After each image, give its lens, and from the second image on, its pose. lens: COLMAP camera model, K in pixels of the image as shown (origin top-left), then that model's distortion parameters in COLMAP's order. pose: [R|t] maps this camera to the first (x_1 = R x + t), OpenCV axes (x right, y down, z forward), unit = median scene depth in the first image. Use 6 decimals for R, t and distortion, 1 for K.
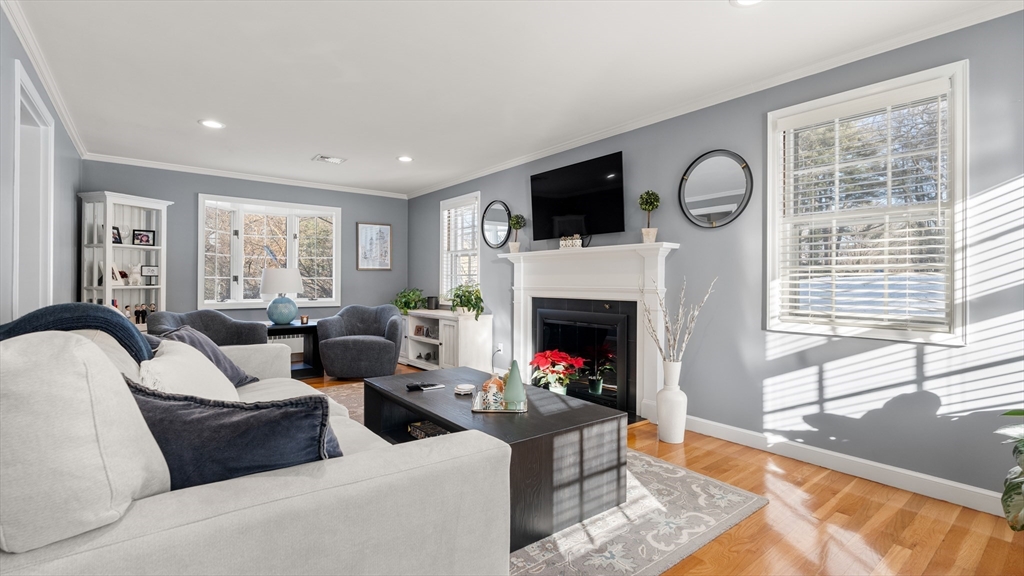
lens RADIAL K [[456.8, 0, 512.0], [0, 456.8, 288.0], [0, 0, 1]] dist [0.000825, 0.000140]
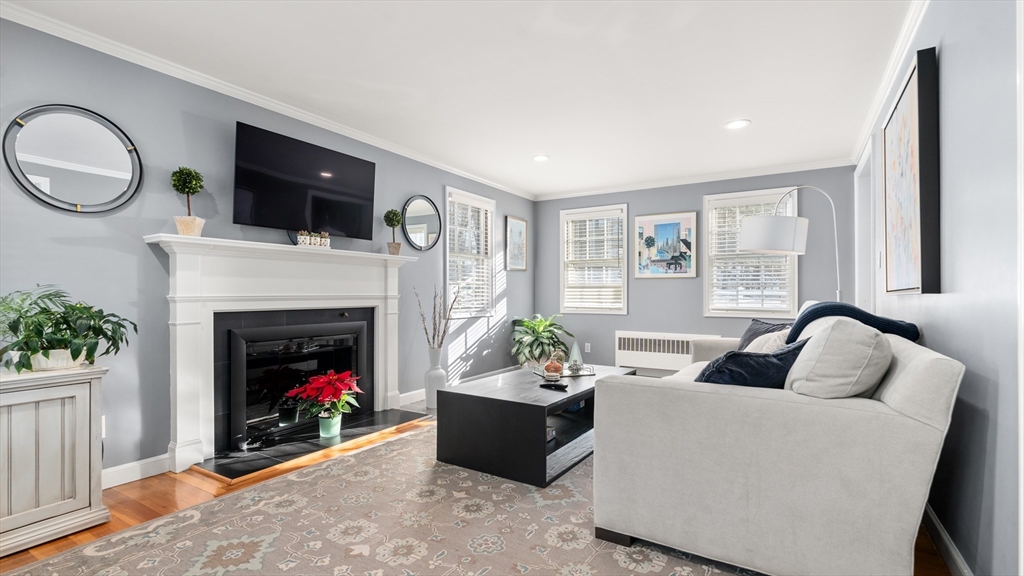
lens RADIAL K [[456.8, 0, 512.0], [0, 456.8, 288.0], [0, 0, 1]] dist [0.000825, 0.000140]
pose [[-0.325651, -0.004309, 0.945480, -0.847611], [-0.000641, 0.999990, 0.004337, -0.019597], [-0.945490, 0.000807, -0.325651, 1.036650]]
